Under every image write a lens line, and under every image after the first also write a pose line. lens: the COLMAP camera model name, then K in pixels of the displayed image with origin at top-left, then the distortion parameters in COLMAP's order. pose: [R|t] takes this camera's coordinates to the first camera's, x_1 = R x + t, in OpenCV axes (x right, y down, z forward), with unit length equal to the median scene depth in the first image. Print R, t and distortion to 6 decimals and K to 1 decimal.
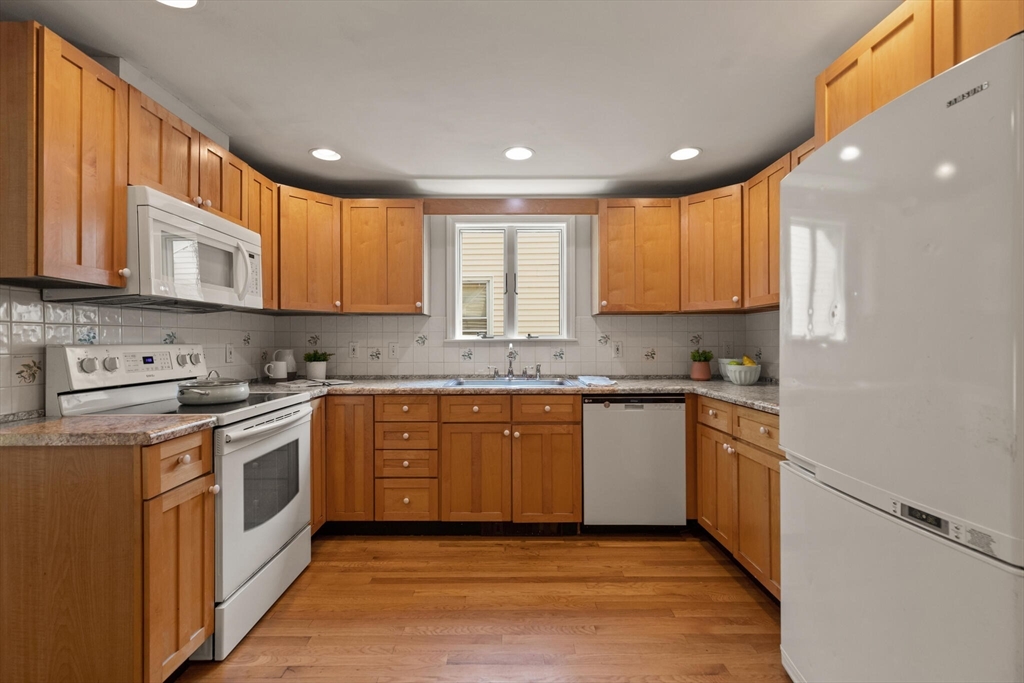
lens RADIAL K [[460.7, 0, 513.7], [0, 460.7, 343.2], [0, 0, 1]] dist [0.005277, -0.001544]
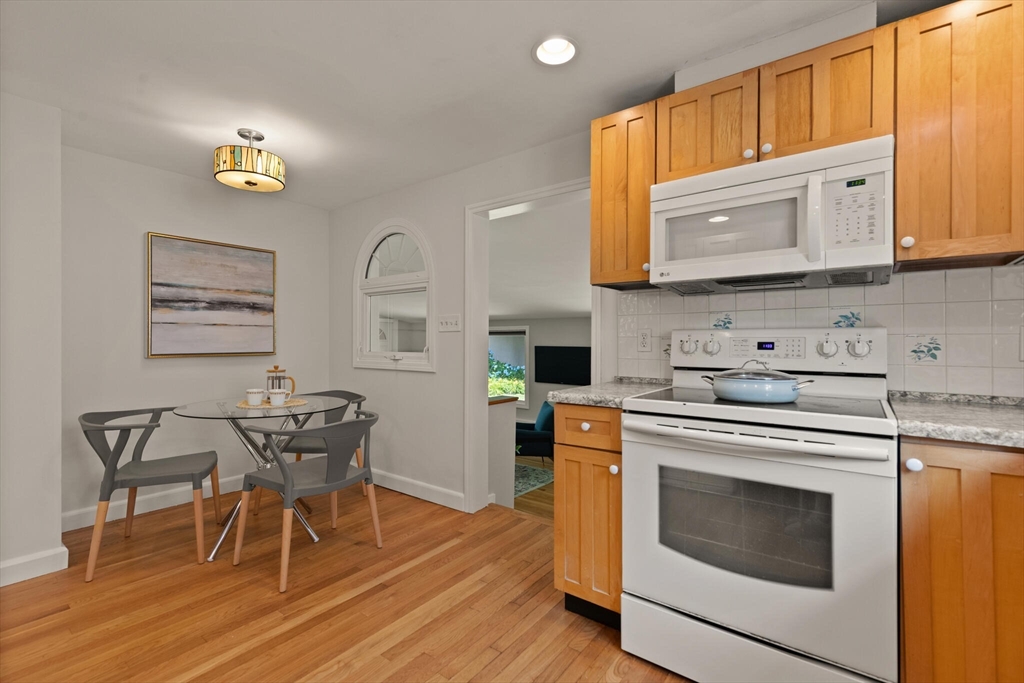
lens RADIAL K [[460.7, 0, 513.1], [0, 460.7, 340.8], [0, 0, 1]] dist [0.005277, -0.001544]
pose [[-0.614688, 0.004474, -0.788758, 0.198120], [-0.000136, 0.999983, 0.005778, 0.018465], [0.788770, 0.003659, -0.614677, 0.994450]]
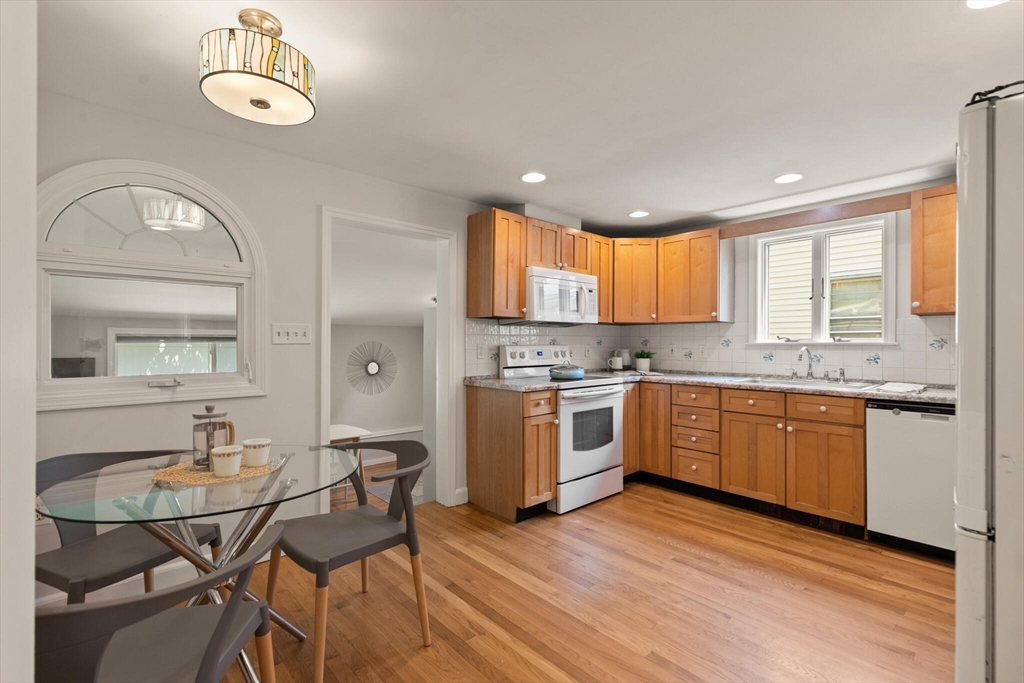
lens RADIAL K [[460.7, 0, 510.7], [0, 460.7, 342.8], [0, 0, 1]] dist [0.005277, -0.001544]
pose [[0.667921, 0.005055, -0.744215, 0.439061], [-0.006356, 0.999979, 0.001088, -0.007143], [0.744205, 0.004004, 0.667940, -0.281538]]
